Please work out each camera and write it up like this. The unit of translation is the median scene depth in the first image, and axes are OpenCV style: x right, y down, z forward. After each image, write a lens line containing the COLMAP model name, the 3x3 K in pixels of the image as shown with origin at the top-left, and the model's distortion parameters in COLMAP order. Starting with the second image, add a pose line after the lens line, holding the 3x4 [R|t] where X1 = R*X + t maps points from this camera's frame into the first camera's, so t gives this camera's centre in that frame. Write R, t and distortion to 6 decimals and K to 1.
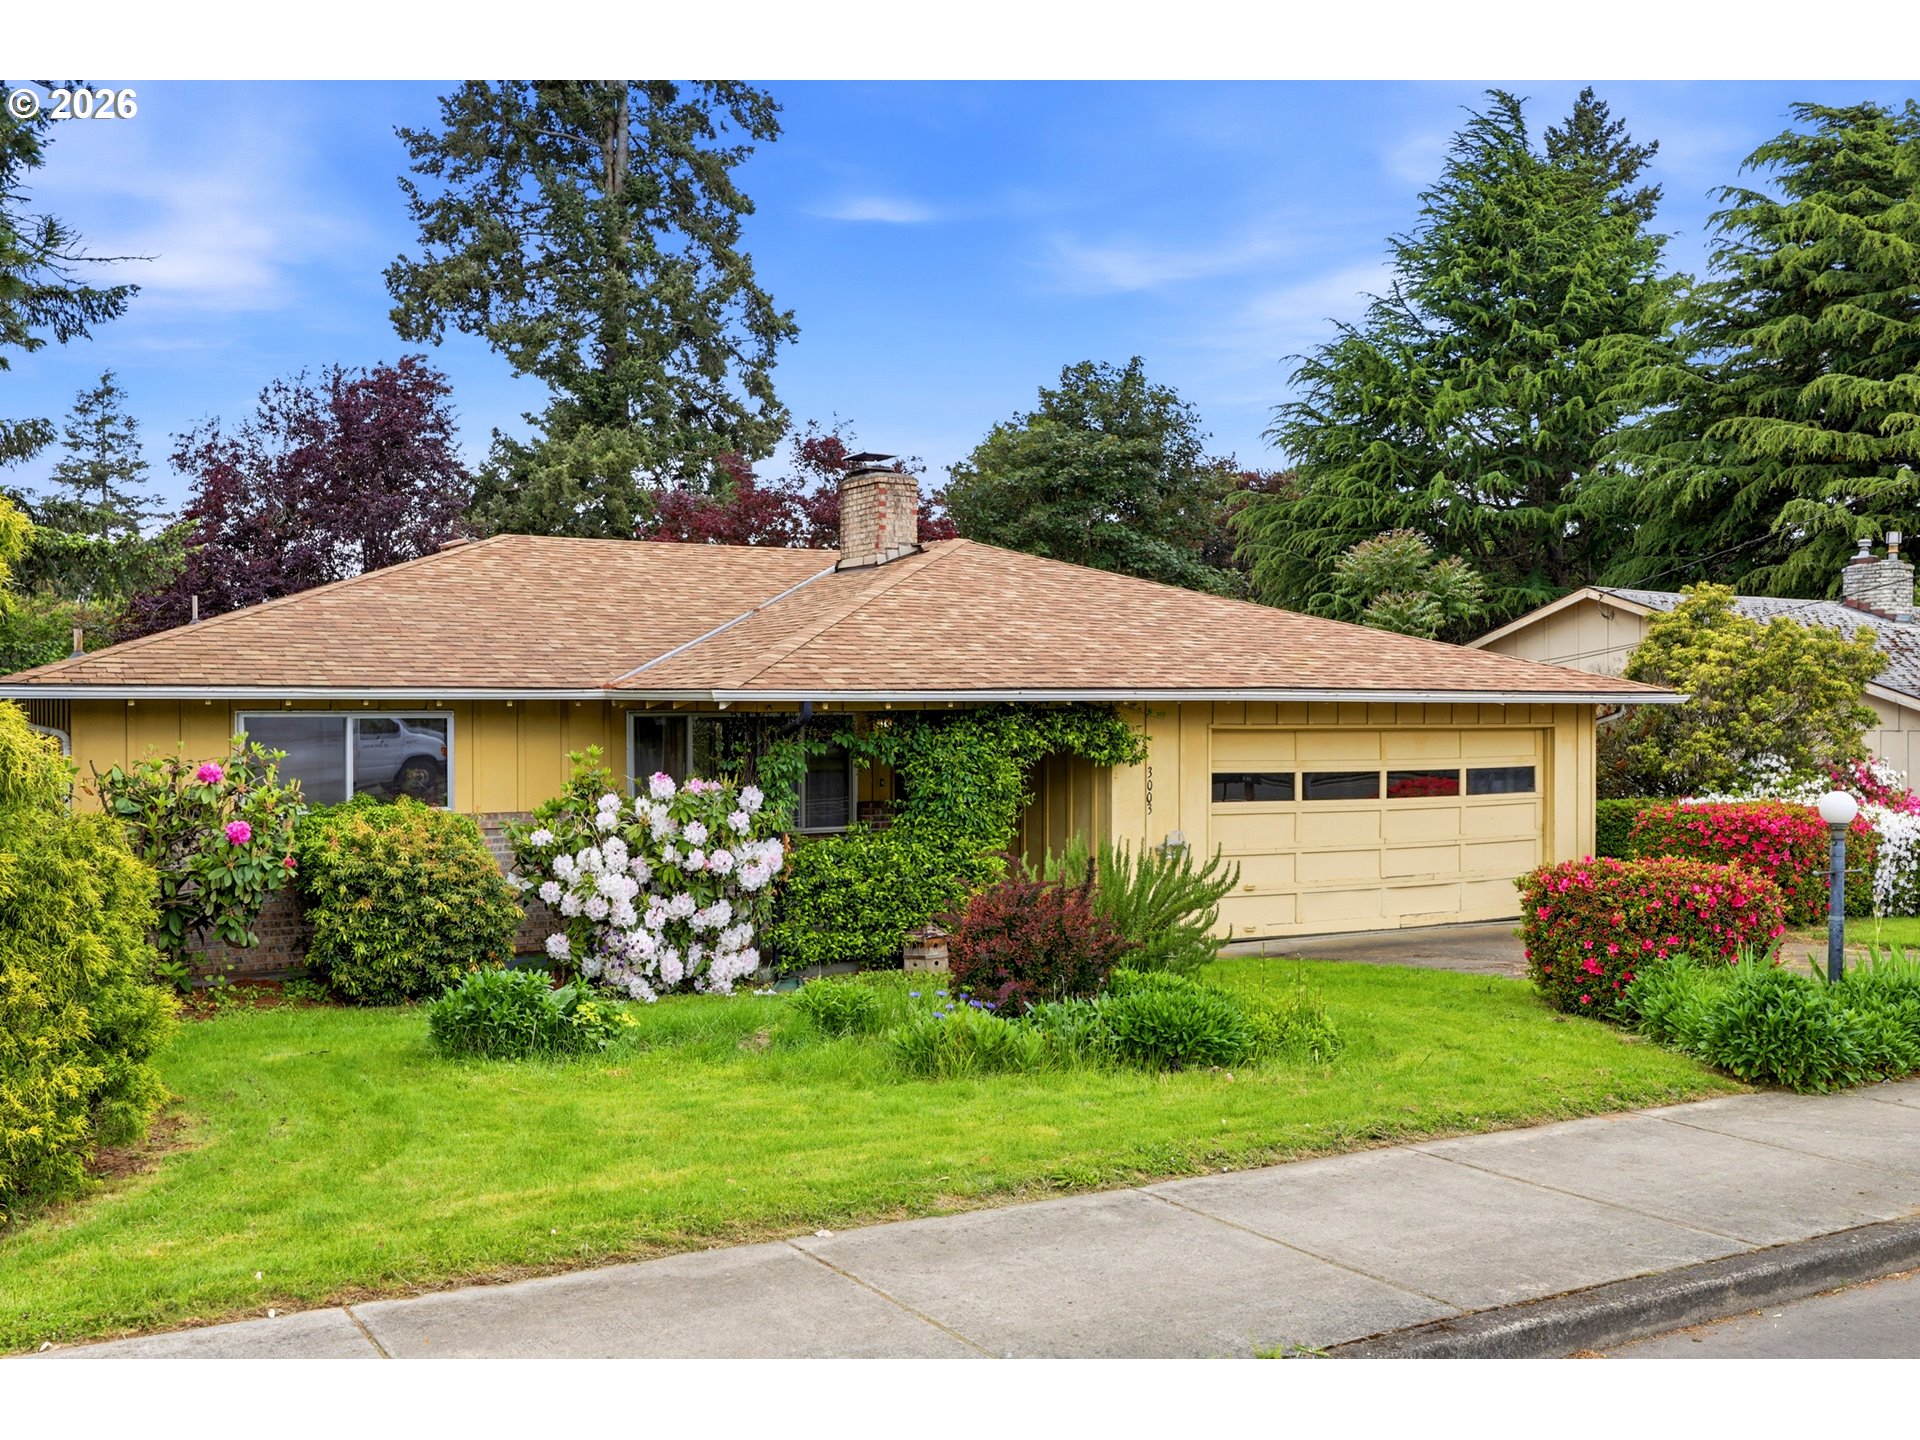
lens RADIAL K [[1816.4, 0, 956.4], [0, 1816.4, 717.4], [0, 0, 1]] dist [-0.001090, 0.011188]
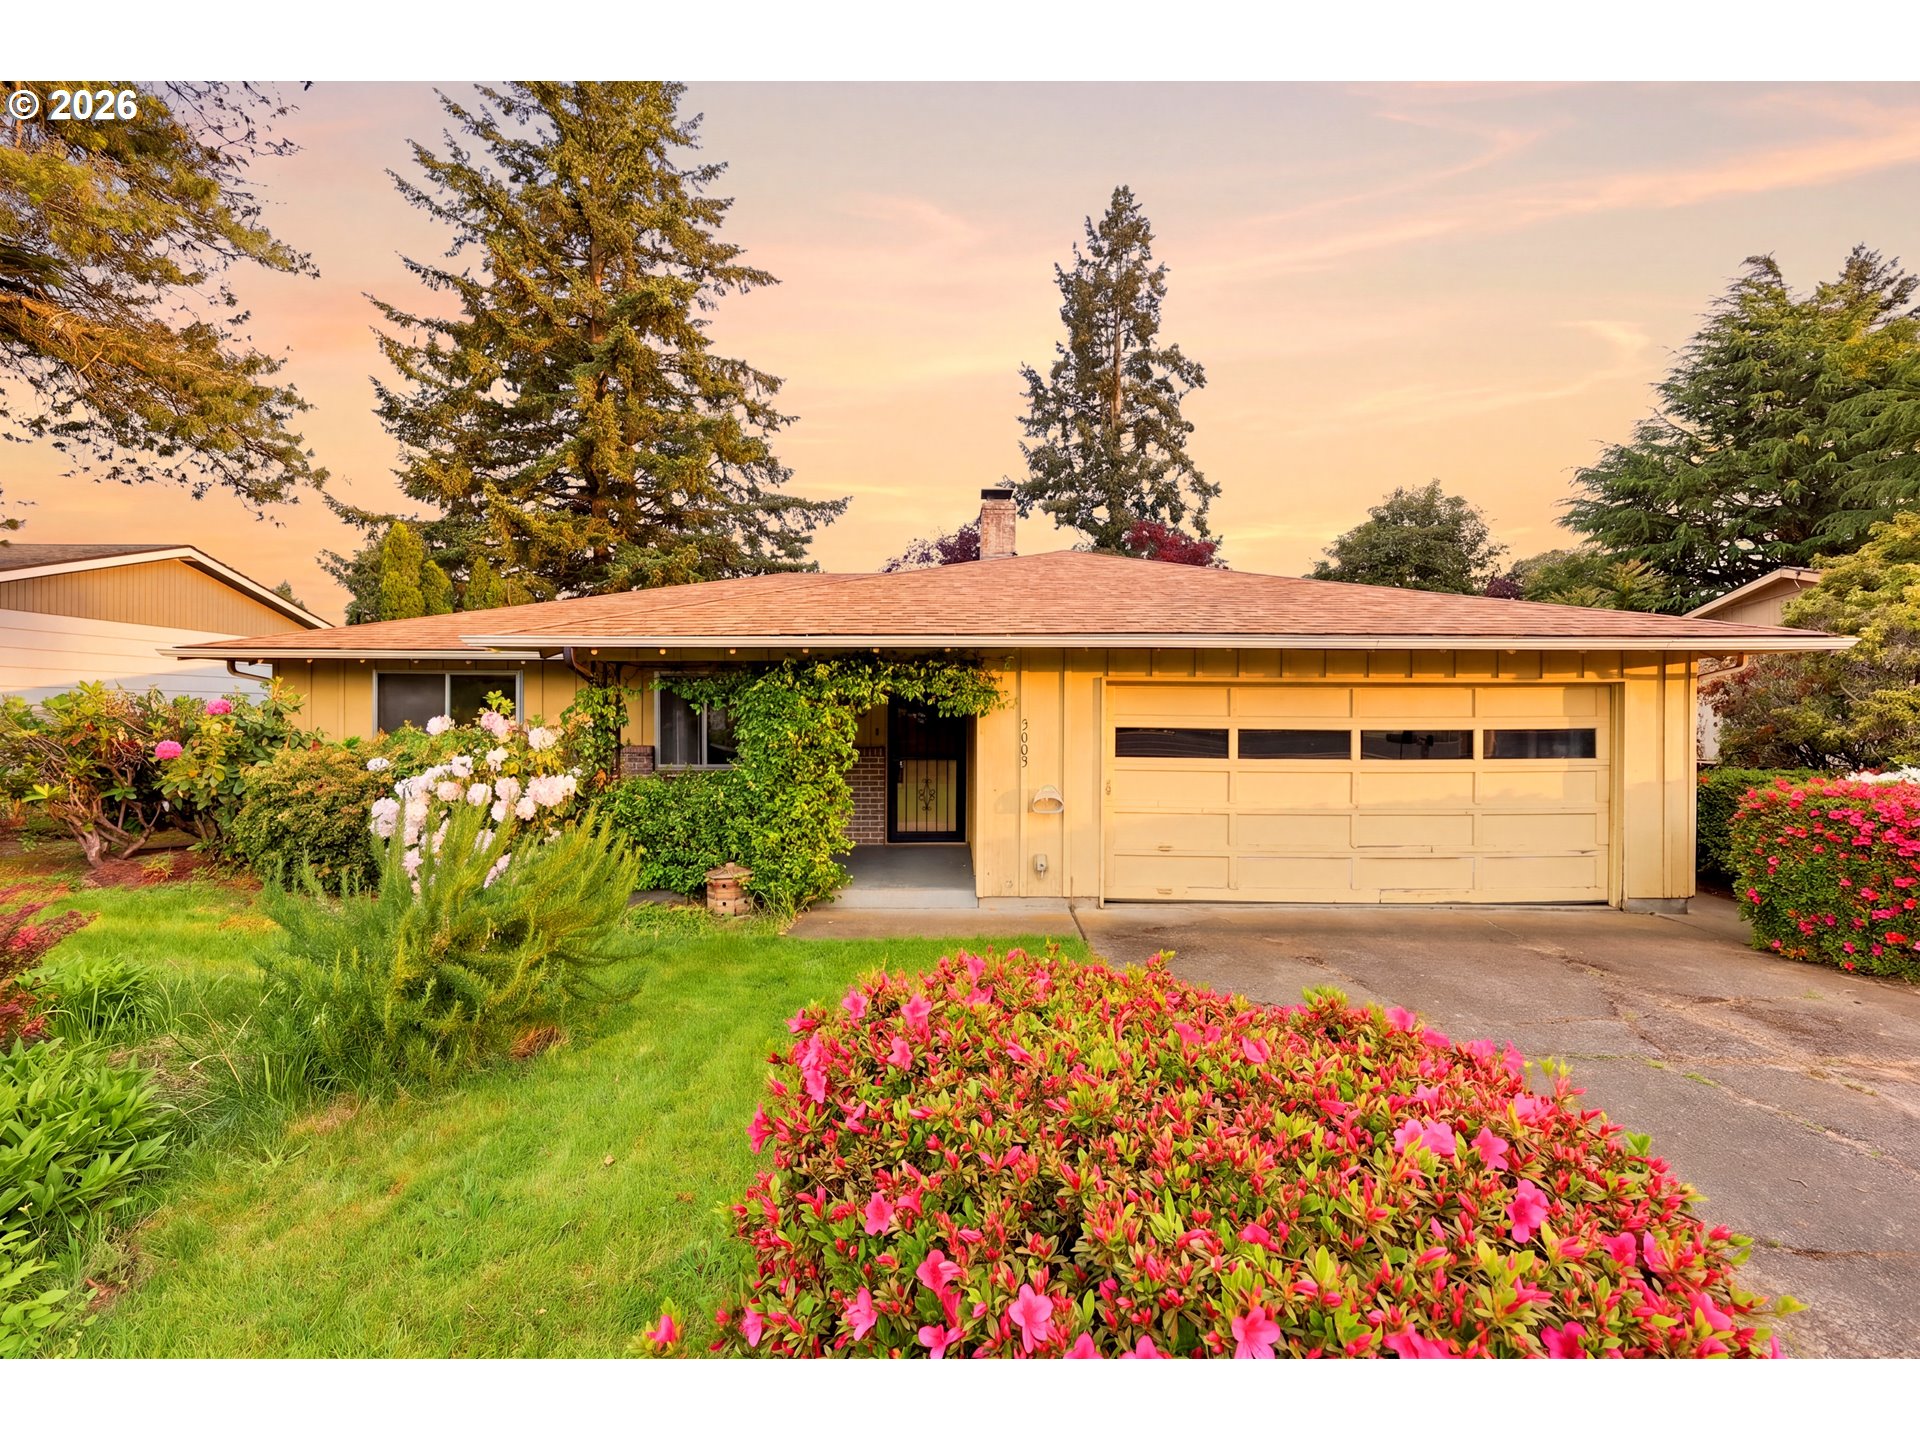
lens RADIAL K [[789.2, 0, 958.7], [0, 789.2, 712.2], [0, 0, 1]] dist [0.000205, 0.007137]
pose [[0.866814, 0.007304, -0.498578, 0.242656], [-0.004152, 0.999964, 0.007430, 0.017277], [0.498614, -0.004370, 0.866813, 0.519622]]
